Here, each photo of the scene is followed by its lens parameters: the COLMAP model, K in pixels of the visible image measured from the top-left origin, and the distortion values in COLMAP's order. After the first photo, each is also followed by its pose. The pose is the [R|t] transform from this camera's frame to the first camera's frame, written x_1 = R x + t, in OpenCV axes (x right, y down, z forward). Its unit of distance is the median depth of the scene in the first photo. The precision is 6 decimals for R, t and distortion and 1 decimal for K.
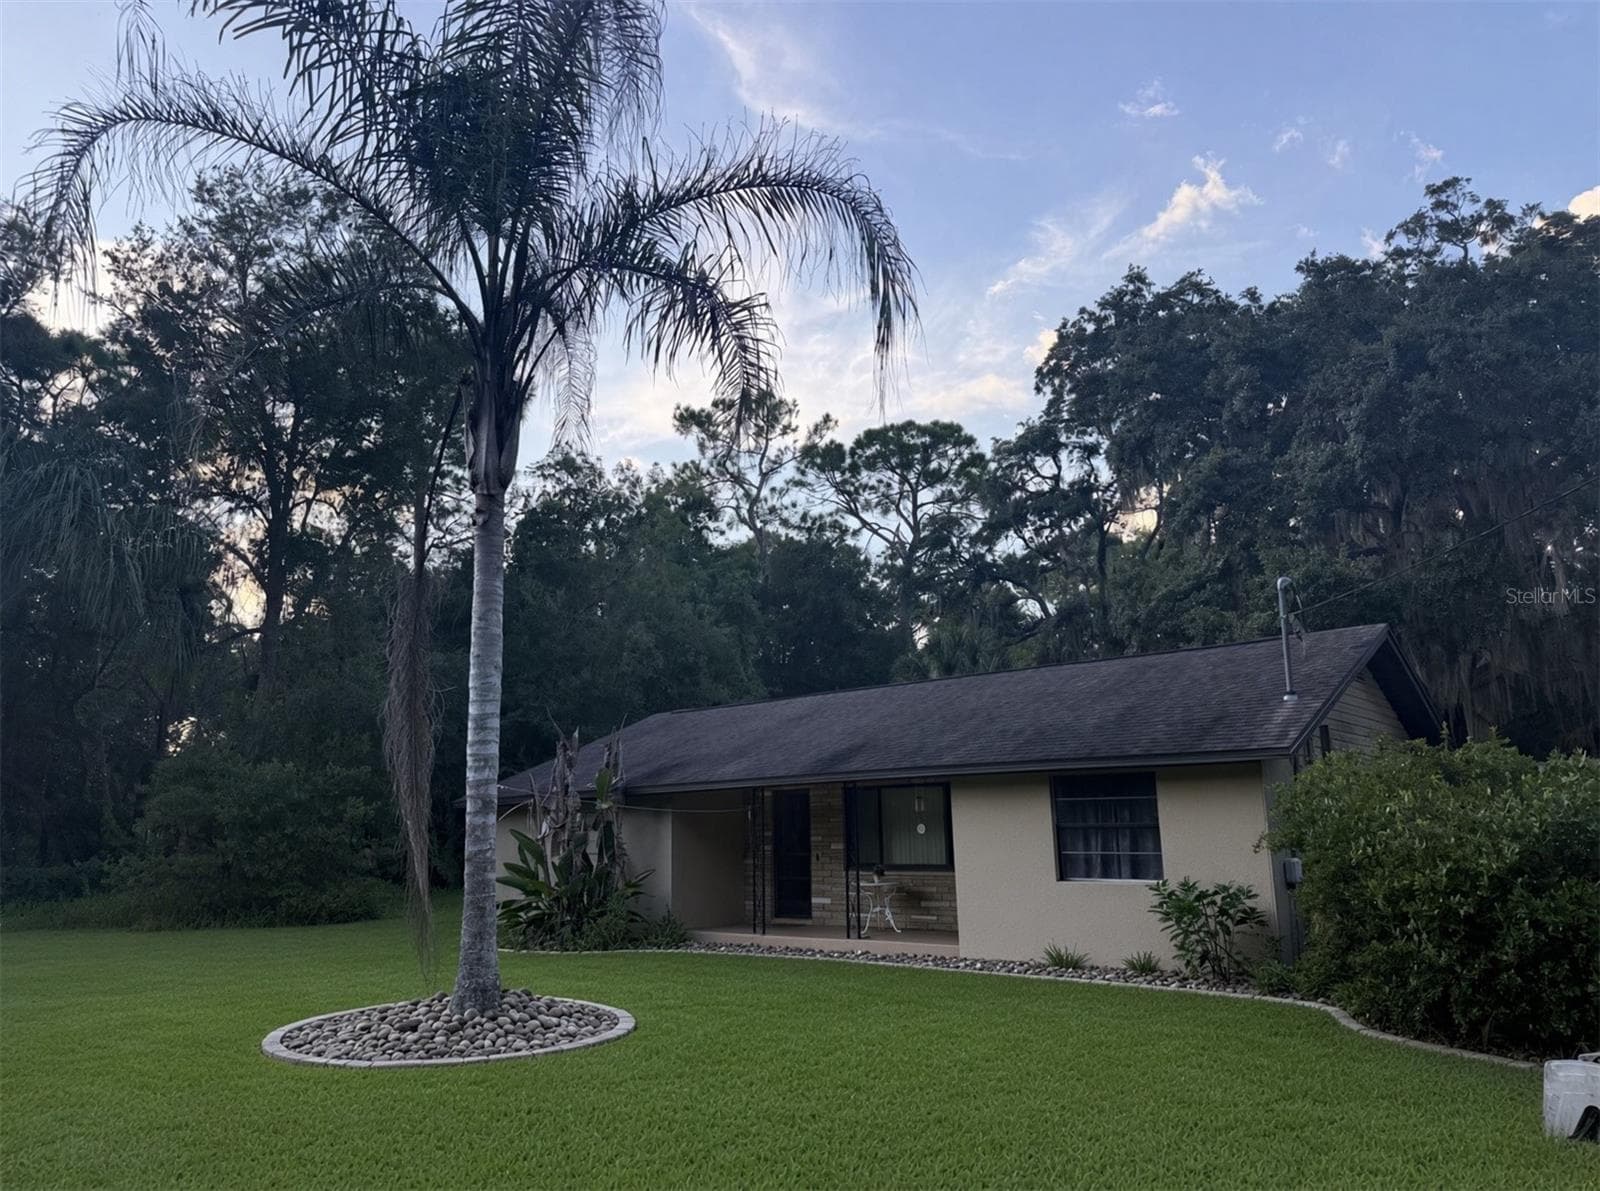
lens RADIAL K [[1110.1, 0, 826.8], [0, 1110.1, 625.7], [0, 0, 1]] dist [0.015105, -0.007888]
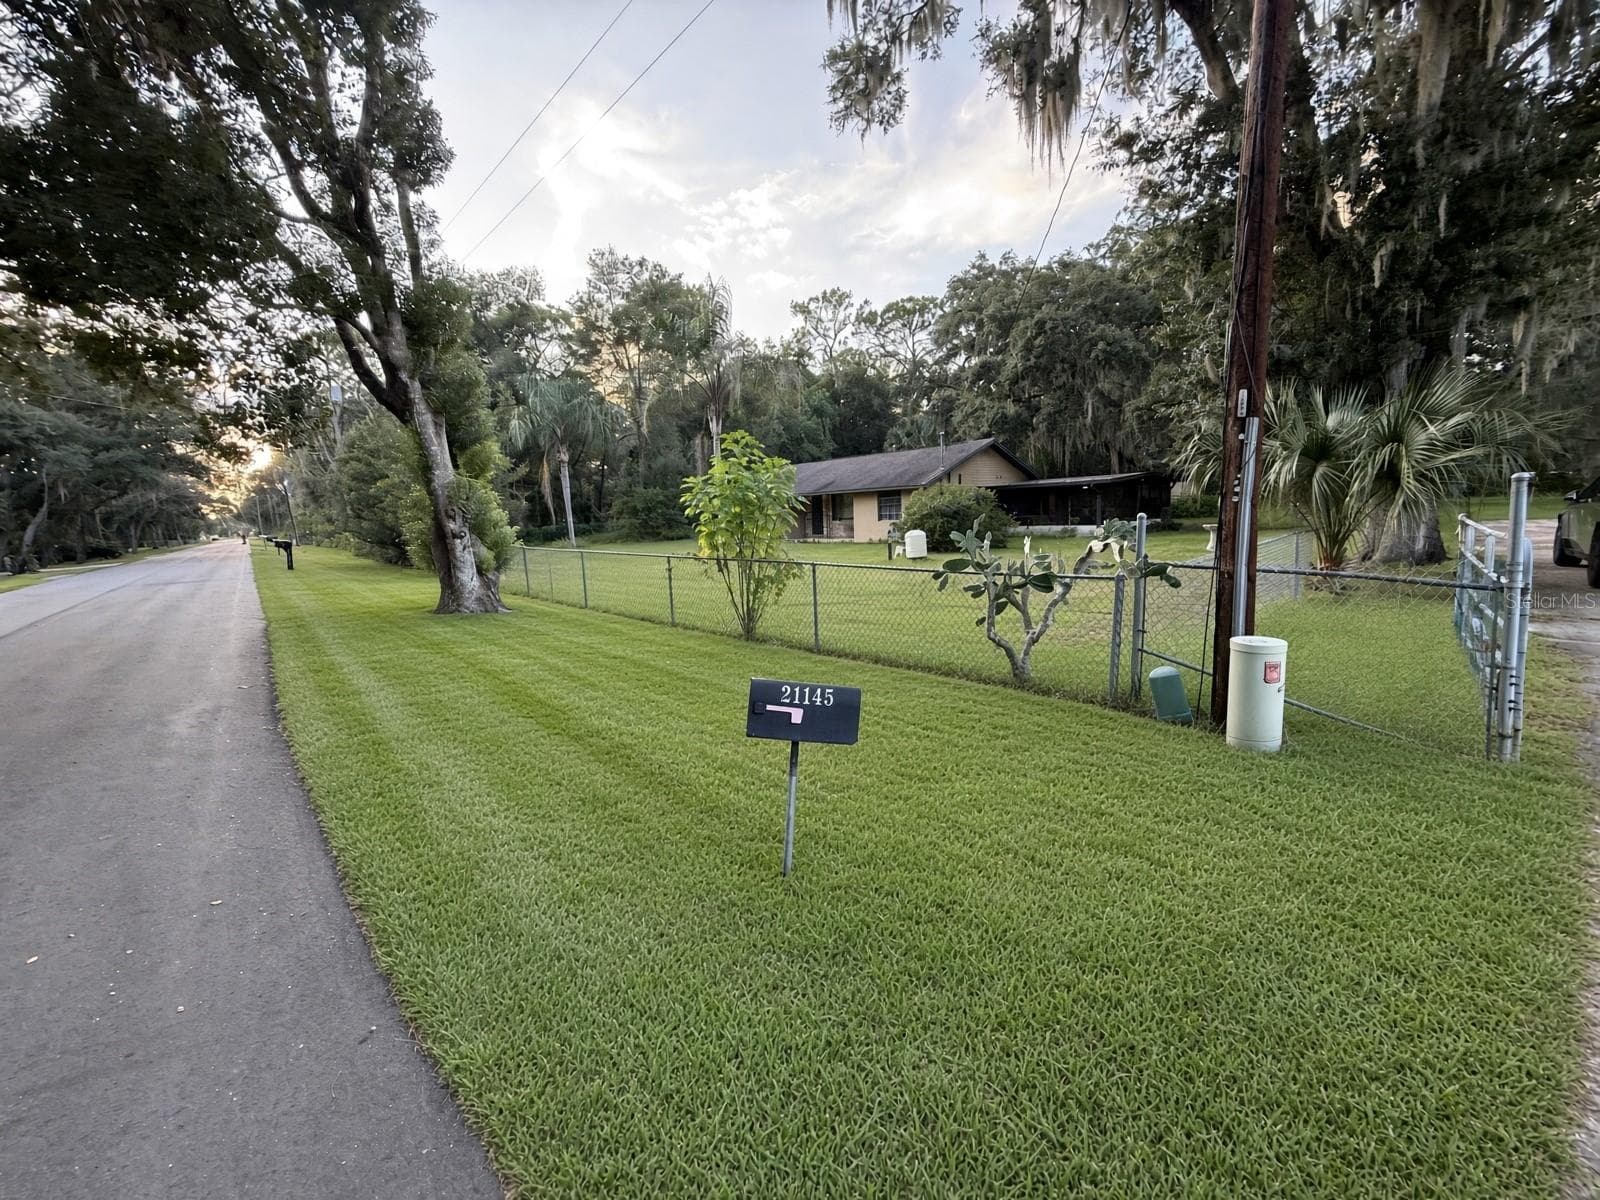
lens RADIAL K [[643.8, 0, 804.8], [0, 643.8, 600.8], [0, 0, 1]] dist [0.000010, -0.000447]
pose [[0.987922, 0.003988, -0.154901, 0.085330], [0.046334, 0.946329, 0.319867, -0.061592], [0.147863, -0.323181, 0.934714, -0.320145]]
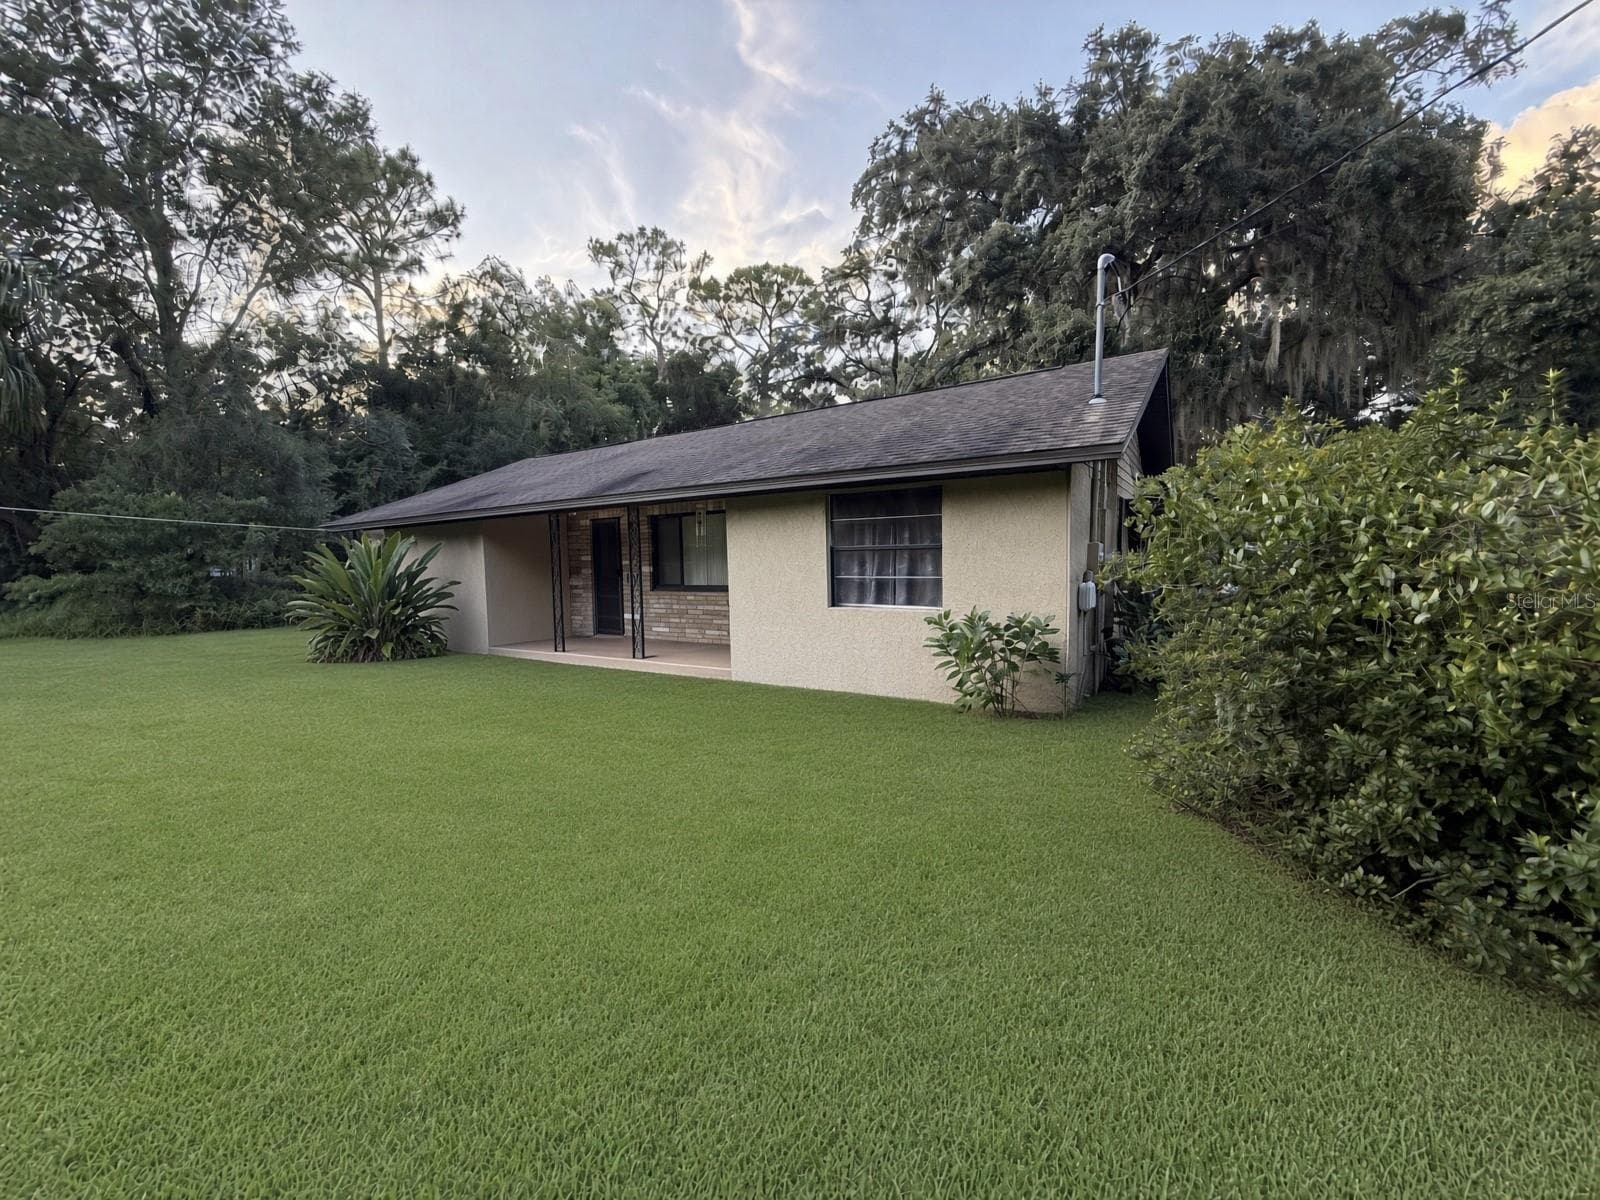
lens RADIAL K [[643.8, 0, 803.8], [0, 643.8, 601.9], [0, 0, 1]] dist [0.000010, -0.000447]
pose [[0.994072, -0.008718, 0.108377, 0.036466], [-0.019133, 0.967201, 0.253291, 0.025587], [-0.107030, -0.253863, 0.961300, 0.138078]]
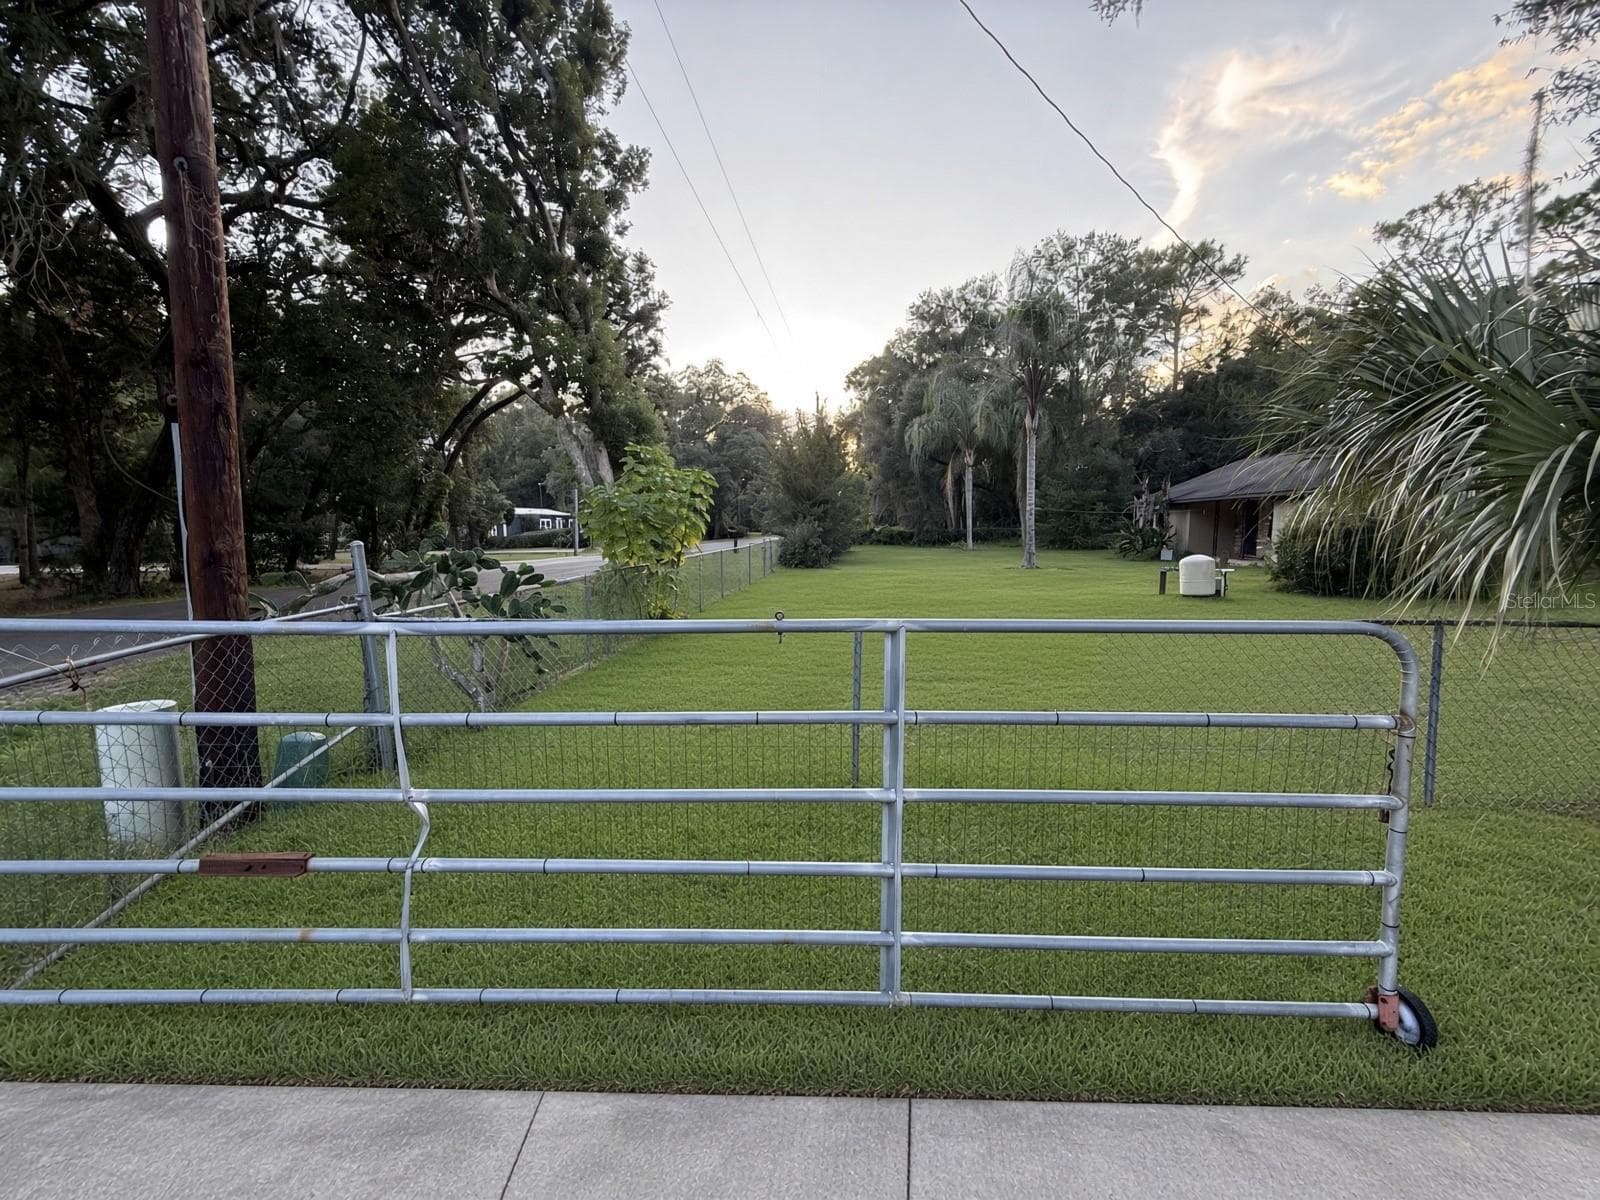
lens RADIAL K [[643.8, 0, 794.6], [0, 643.8, 593.3], [0, 0, 1]] dist [0.000010, -0.000447]
pose [[0.546165, 0.105445, -0.831015, 0.225426], [0.152251, 0.963027, 0.222259, -0.041050], [0.823725, -0.247913, 0.509917, -0.195395]]
